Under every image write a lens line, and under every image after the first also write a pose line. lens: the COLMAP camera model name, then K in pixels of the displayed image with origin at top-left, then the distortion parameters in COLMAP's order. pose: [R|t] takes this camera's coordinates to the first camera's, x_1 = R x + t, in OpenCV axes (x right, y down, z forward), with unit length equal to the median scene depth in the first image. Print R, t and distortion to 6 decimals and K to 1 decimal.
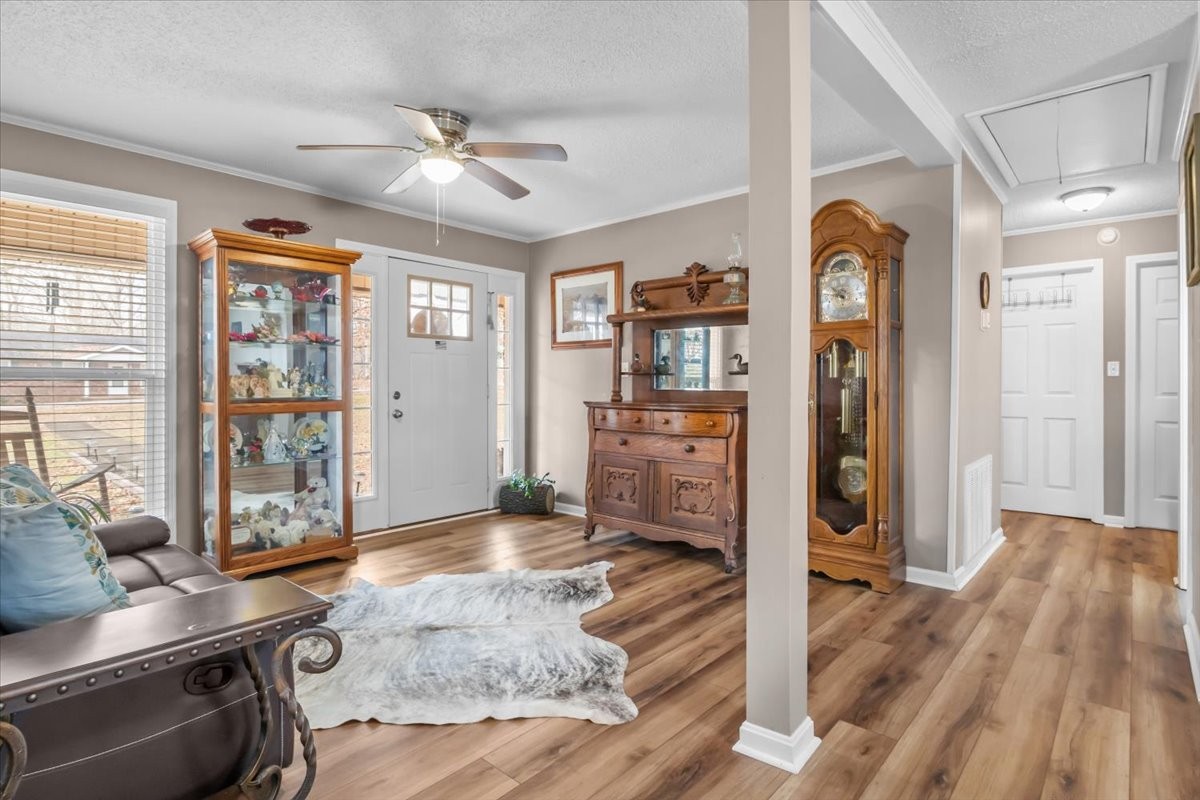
lens RADIAL K [[611.0, 0, 598.6], [0, 611.0, 393.6], [0, 0, 1]] dist [-0.004123, -0.000726]
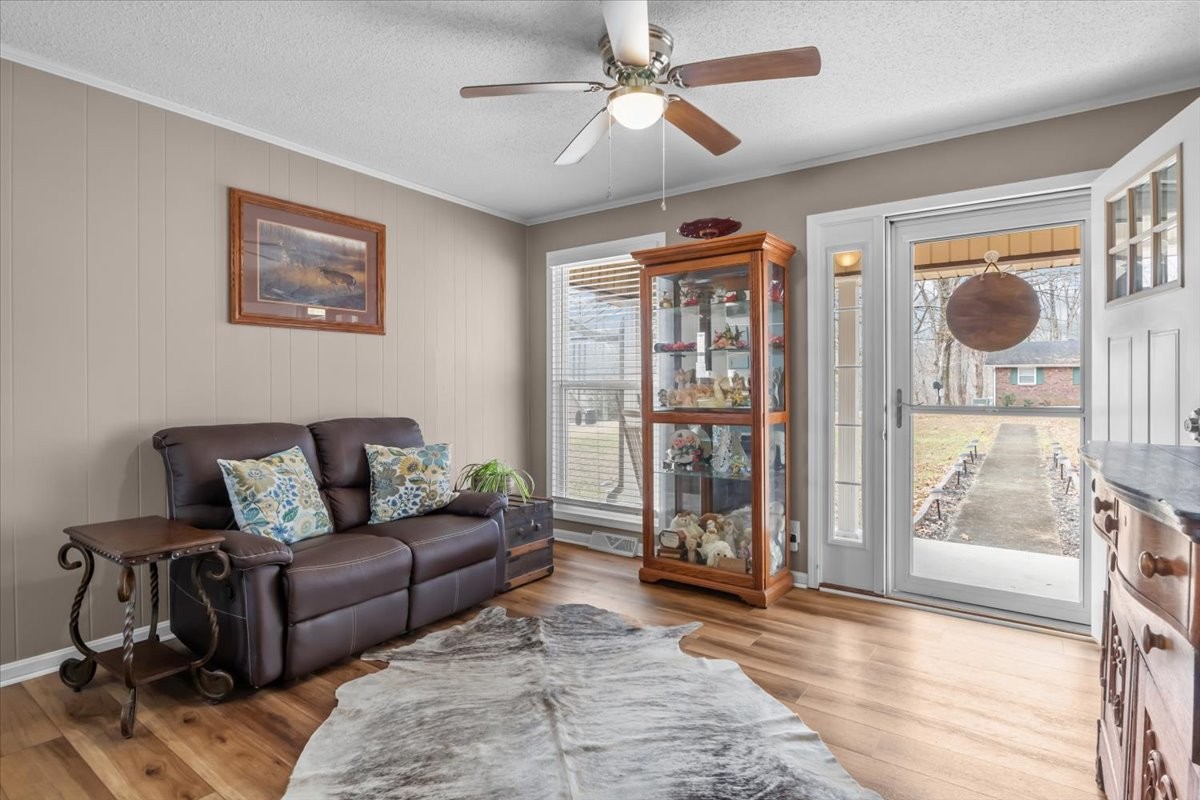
lens RADIAL K [[611.0, 0, 597.2], [0, 611.0, 395.4], [0, 0, 1]] dist [-0.004123, -0.000726]
pose [[0.094112, 0.009092, -0.995520, 0.487399], [-0.013556, 0.999877, 0.007850, -0.015249], [0.995469, 0.012757, 0.094223, 0.922469]]
